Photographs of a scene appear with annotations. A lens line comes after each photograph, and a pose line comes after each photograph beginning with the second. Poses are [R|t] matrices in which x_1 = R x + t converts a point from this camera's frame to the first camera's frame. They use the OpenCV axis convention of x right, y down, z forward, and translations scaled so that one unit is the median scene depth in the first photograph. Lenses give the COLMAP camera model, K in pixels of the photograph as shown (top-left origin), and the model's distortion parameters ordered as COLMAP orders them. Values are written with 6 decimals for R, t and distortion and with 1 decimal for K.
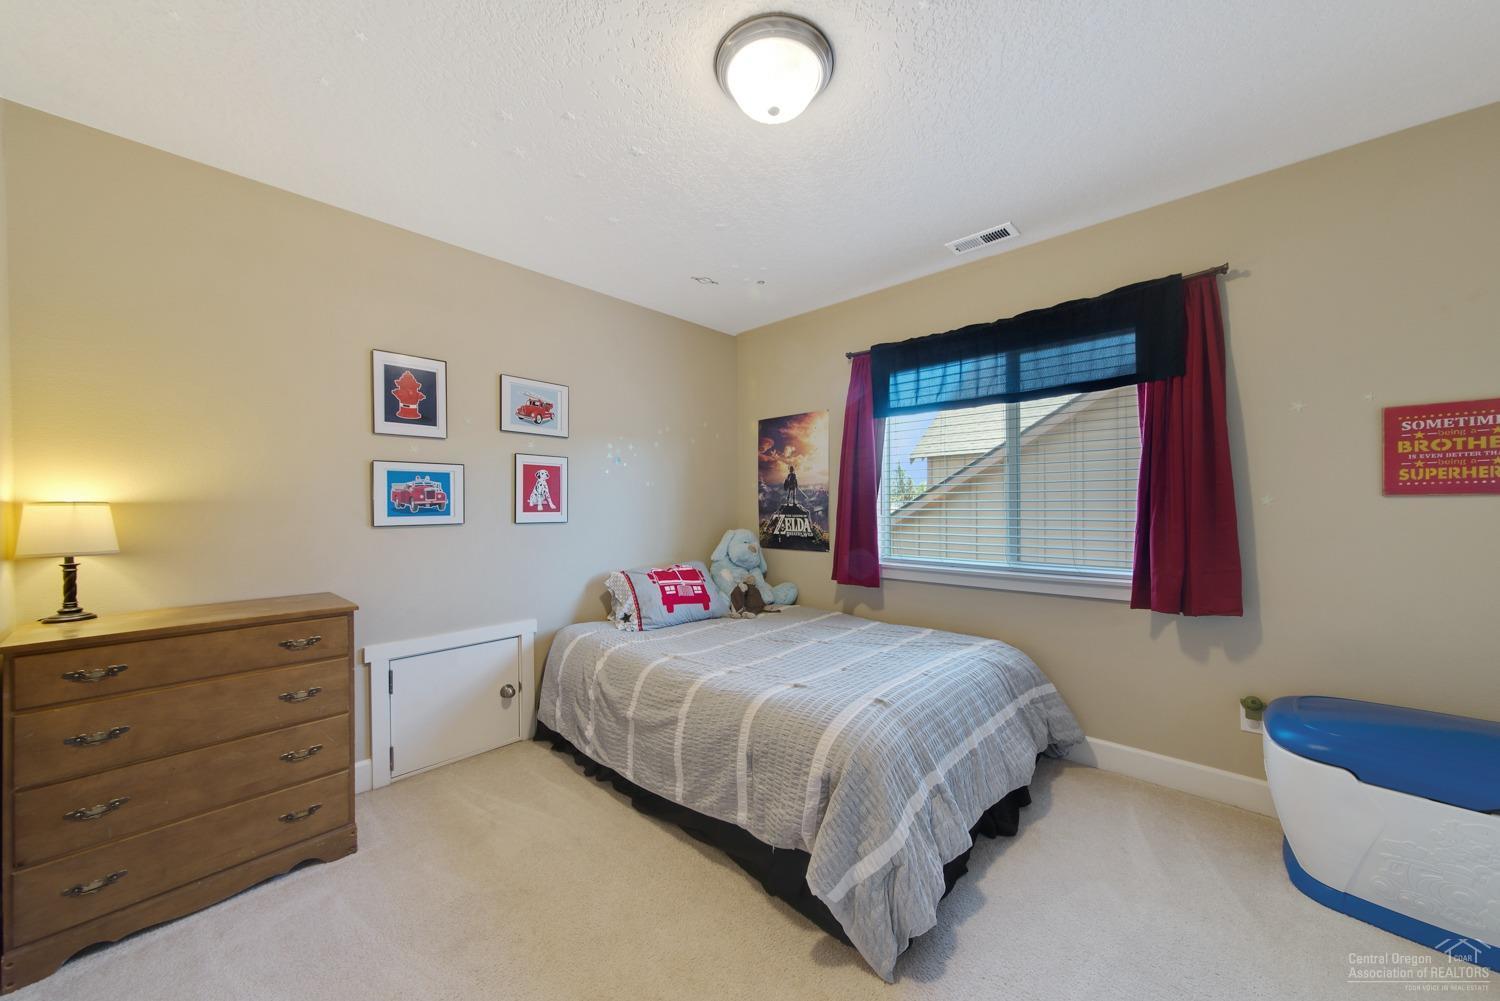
lens RADIAL K [[531.2, 0, 758.0], [0, 531.2, 508.1], [0, 0, 1]] dist [0.003682, 0.000380]
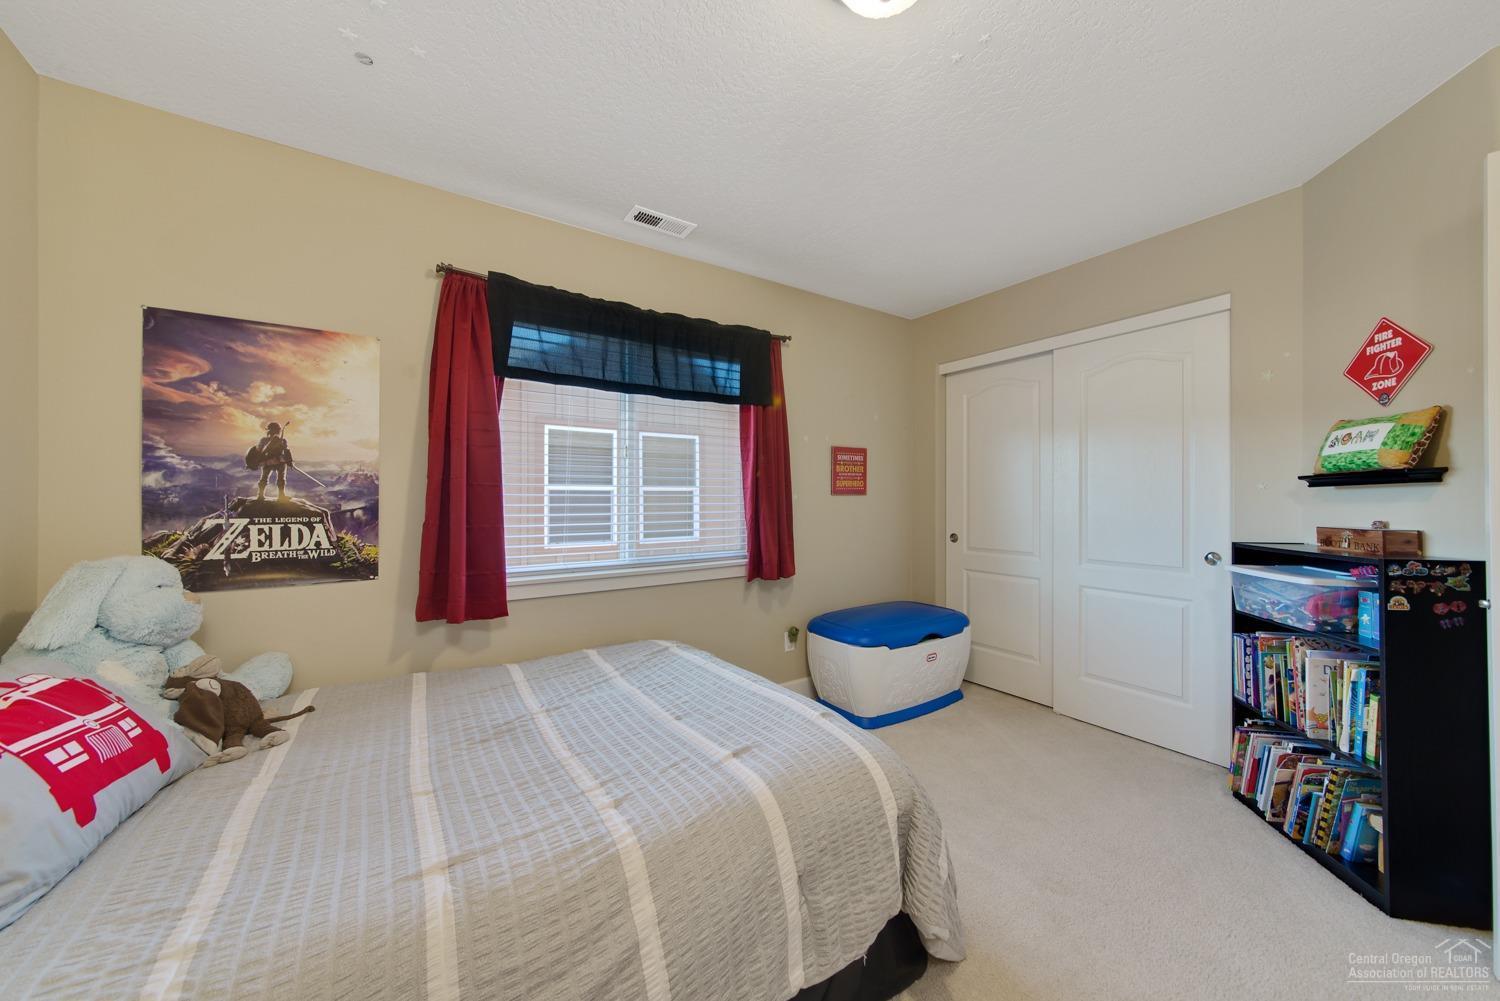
lens RADIAL K [[531.2, 0, 756.3], [0, 531.2, 496.5], [0, 0, 1]] dist [0.003682, 0.000380]
pose [[0.235688, 0.009330, 0.971784, -0.336334], [0.005373, 0.999926, -0.010903, -0.000009], [-0.971814, 0.007791, 0.235620, 0.441734]]
